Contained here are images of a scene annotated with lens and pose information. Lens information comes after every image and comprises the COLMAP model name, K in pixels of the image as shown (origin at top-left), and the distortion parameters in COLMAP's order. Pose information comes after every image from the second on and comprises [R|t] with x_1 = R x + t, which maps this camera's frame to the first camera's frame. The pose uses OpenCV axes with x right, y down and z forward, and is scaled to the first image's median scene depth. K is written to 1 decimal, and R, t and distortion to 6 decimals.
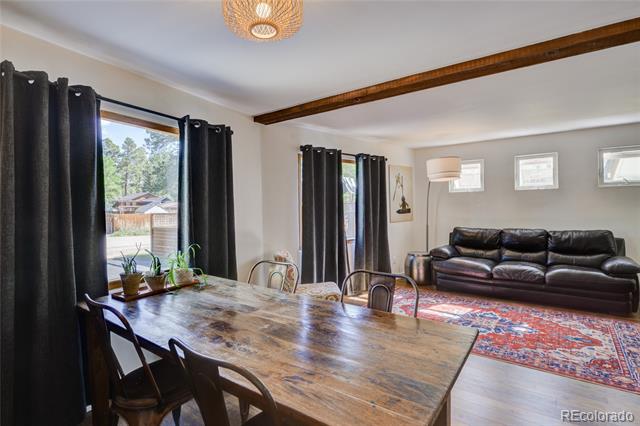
lens RADIAL K [[321.3, 0, 309.9], [0, 321.3, 206.8], [0, 0, 1]] dist [-0.015399, 0.009880]
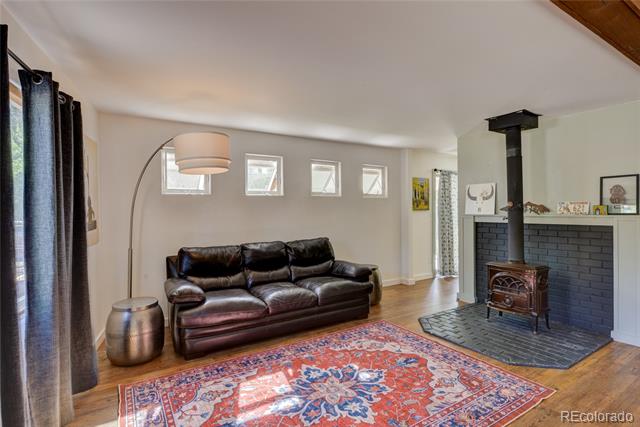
lens RADIAL K [[321.3, 0, 313.4], [0, 321.3, 208.2], [0, 0, 1]] dist [-0.015399, 0.009880]
pose [[0.361472, 0.016137, 0.932243, -0.082397], [0.008905, 0.999745, -0.020758, -0.002318], [-0.932340, 0.015805, 0.361236, 0.689680]]
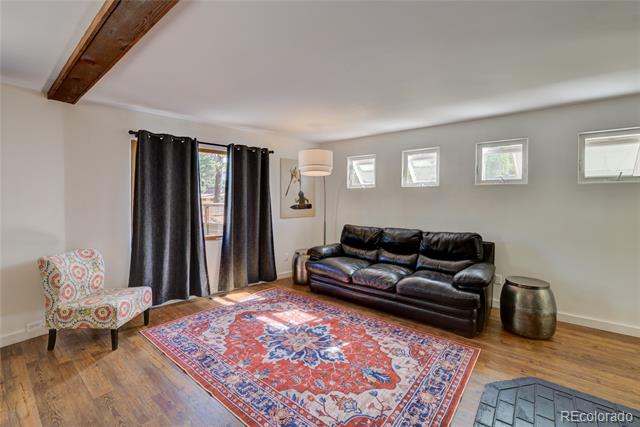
lens RADIAL K [[266.1, 0, 322.2], [0, 266.1, 208.7], [0, 0, 1]] dist [-0.012998, 0.000838]
pose [[0.999729, 0.021655, -0.008544, 0.527608], [-0.021325, 0.999087, 0.037028, -0.016849], [0.009338, -0.036836, 0.999278, 0.265313]]
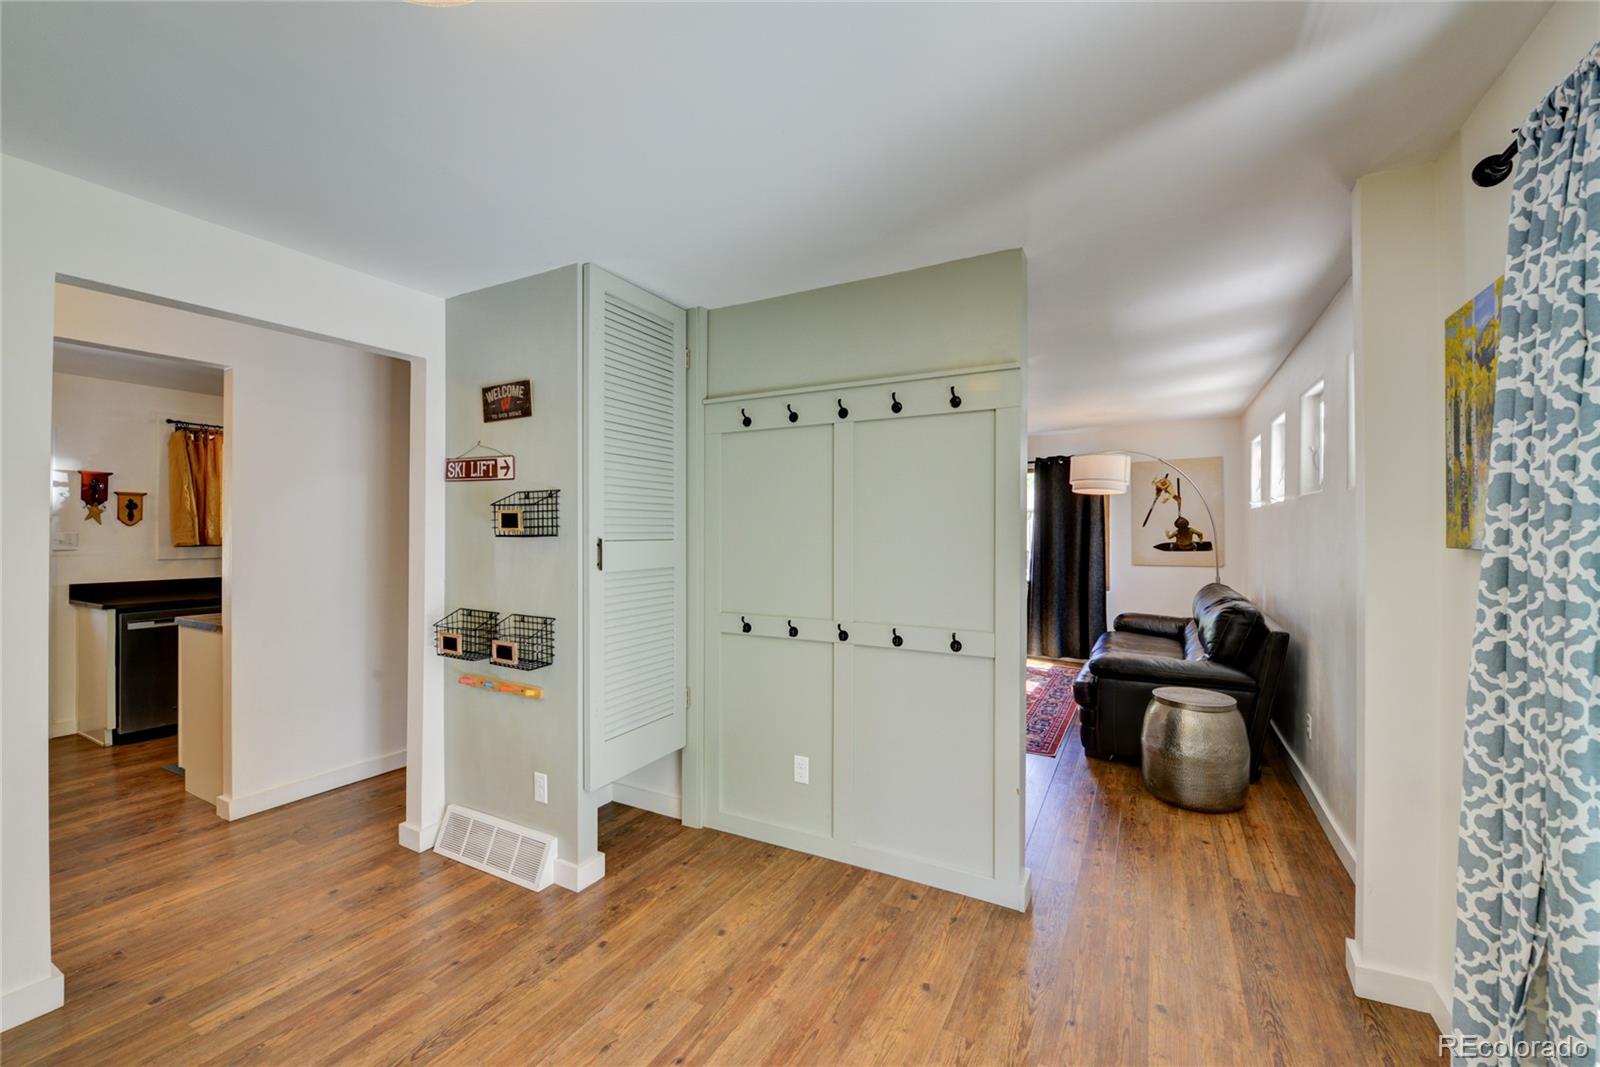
lens RADIAL K [[665.3, 0, 800.8], [0, 665.3, 530.4], [0, 0, 1]] dist [-0.012998, 0.000838]
pose [[0.154854, 0.013366, -0.987847, 1.822752], [-0.006210, 0.999902, 0.012556, -0.031671], [0.987918, 0.004191, 0.154922, 0.324164]]
